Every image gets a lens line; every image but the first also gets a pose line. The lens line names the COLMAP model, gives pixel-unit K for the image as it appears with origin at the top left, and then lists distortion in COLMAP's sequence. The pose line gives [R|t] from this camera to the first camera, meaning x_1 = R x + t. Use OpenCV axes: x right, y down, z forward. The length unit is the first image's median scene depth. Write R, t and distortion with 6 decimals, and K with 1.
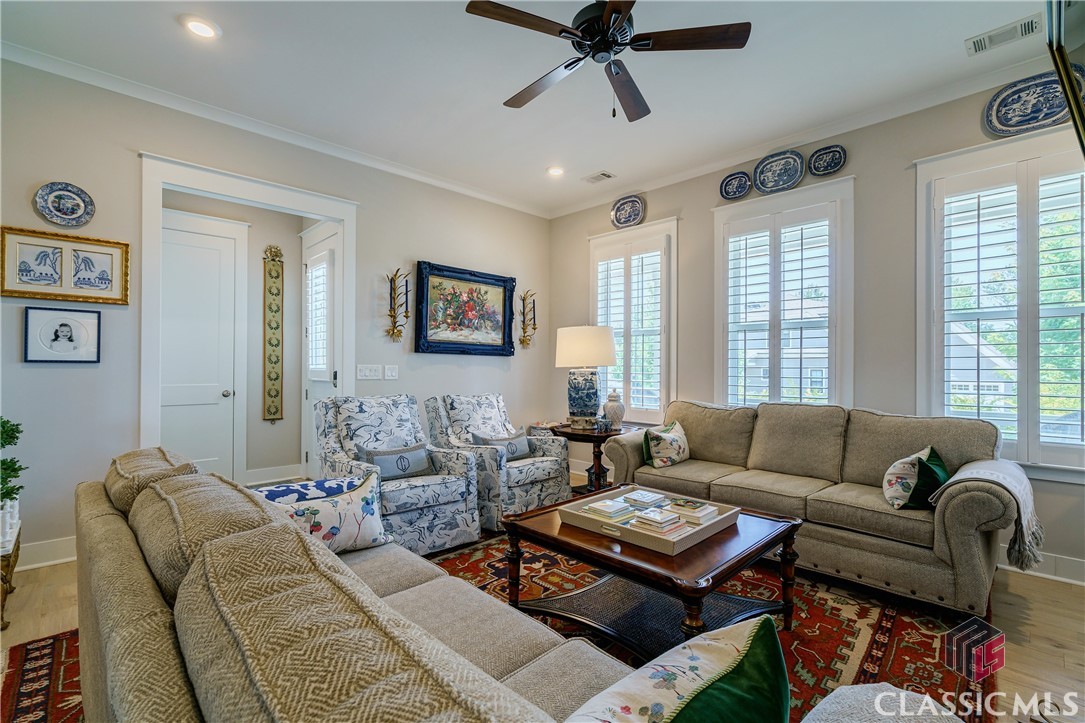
lens RADIAL K [[487.3, 0, 543.5], [0, 487.3, 361.2], [0, 0, 1]] dist [-0.008922, 0.001234]
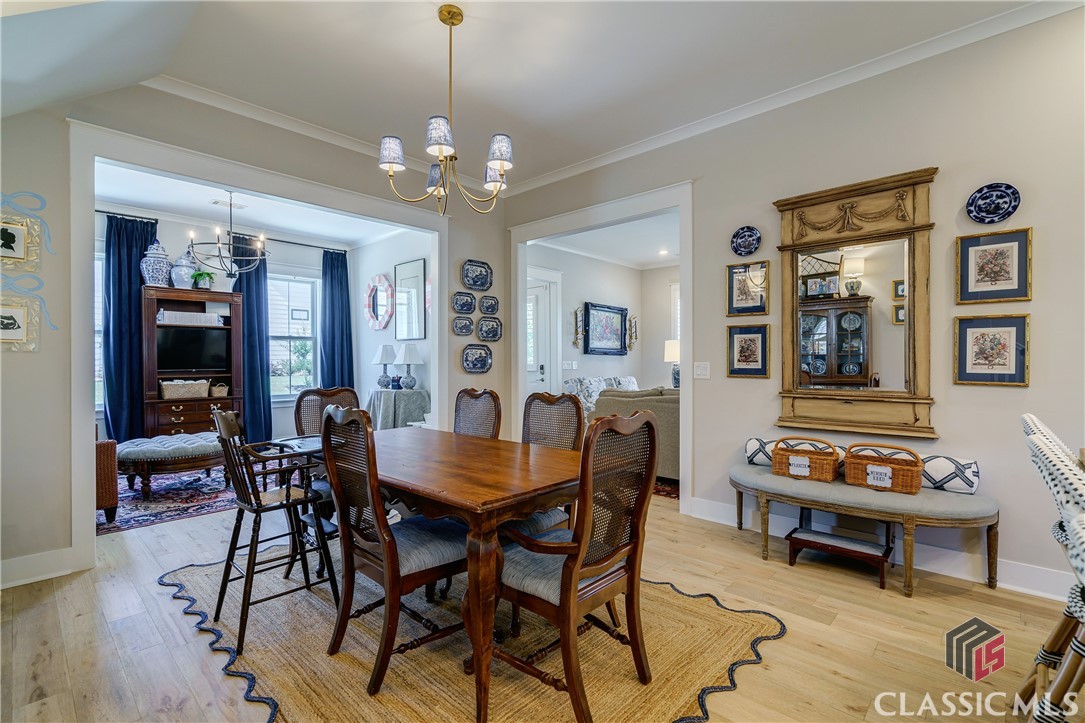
lens RADIAL K [[495.9, 0, 538.9], [0, 495.9, 362.3], [0, 0, 1]] dist [-0.000947, 0.000653]
pose [[0.998608, -0.008350, 0.052087, -0.529054], [0.007729, 0.999897, 0.012116, -0.011370], [-0.052183, -0.011696, 0.998569, -0.800971]]
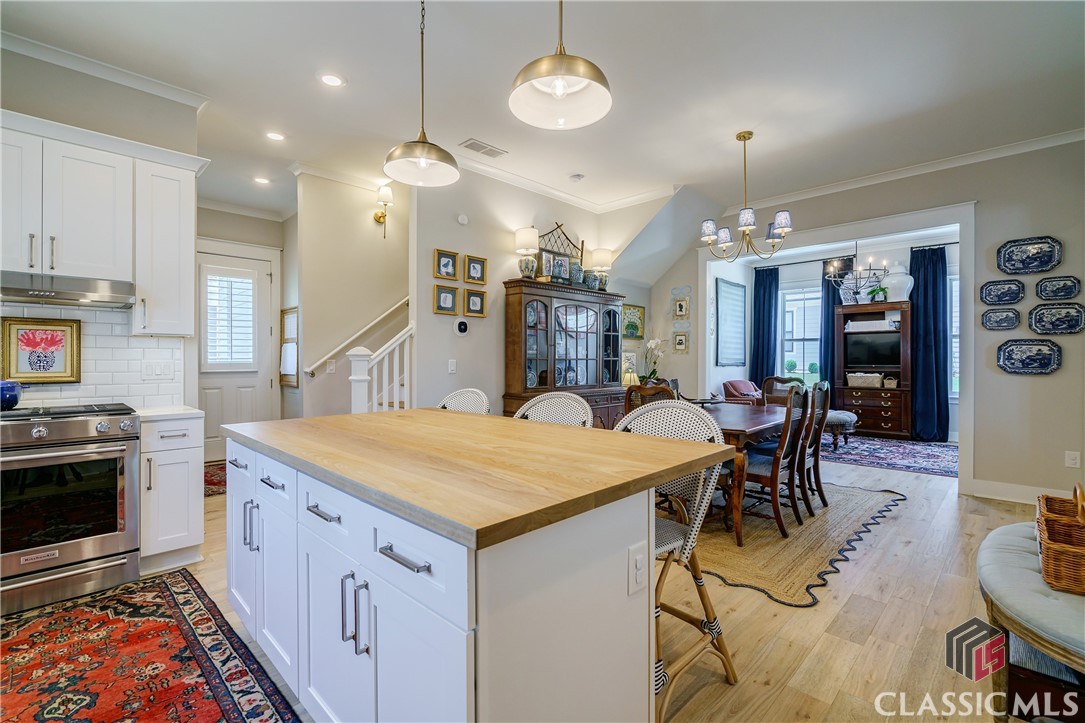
lens RADIAL K [[489.1, 0, 538.1], [0, 489.1, 358.5], [0, 0, 1]] dist [-0.001254, 0.000189]
pose [[0.024390, -0.005908, -0.999685, 0.284771], [0.006858, 0.999960, -0.005743, -0.004352], [0.999679, -0.006716, 0.024429, -0.612336]]
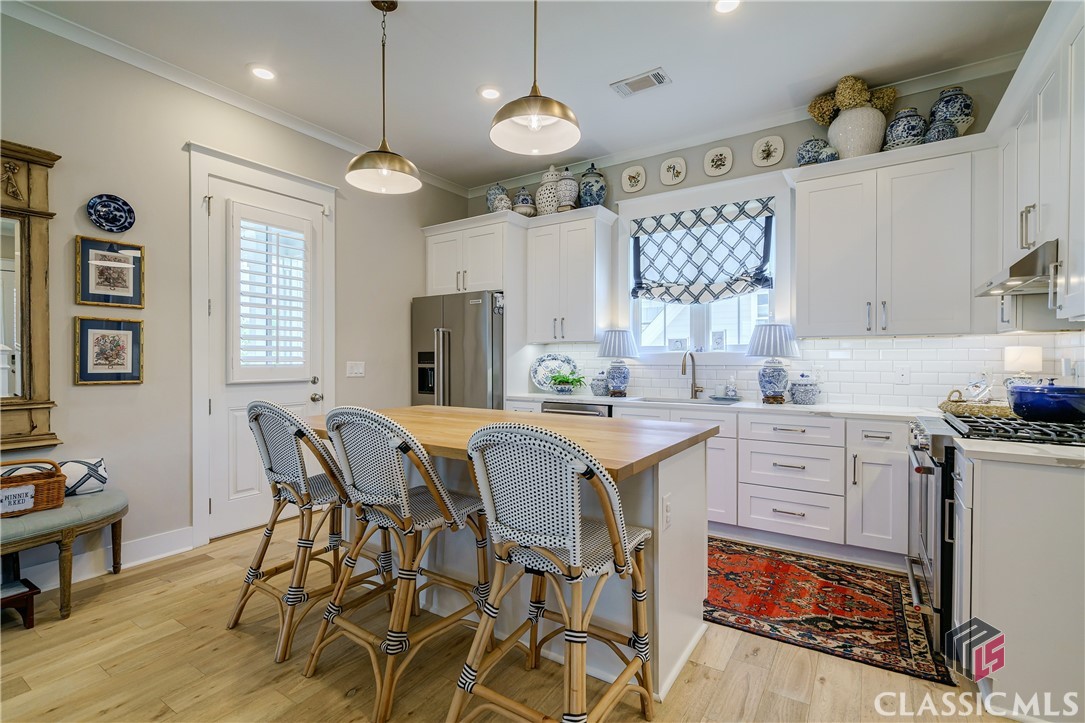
lens RADIAL K [[494.9, 0, 547.1], [0, 494.9, 362.3], [0, 0, 1]] dist [-0.002610, 0.000777]
pose [[-0.227079, -0.012733, 0.973793, -0.698514], [-0.006869, 0.999911, 0.011472, -0.011282], [-0.973852, -0.004083, -0.227146, -0.632000]]
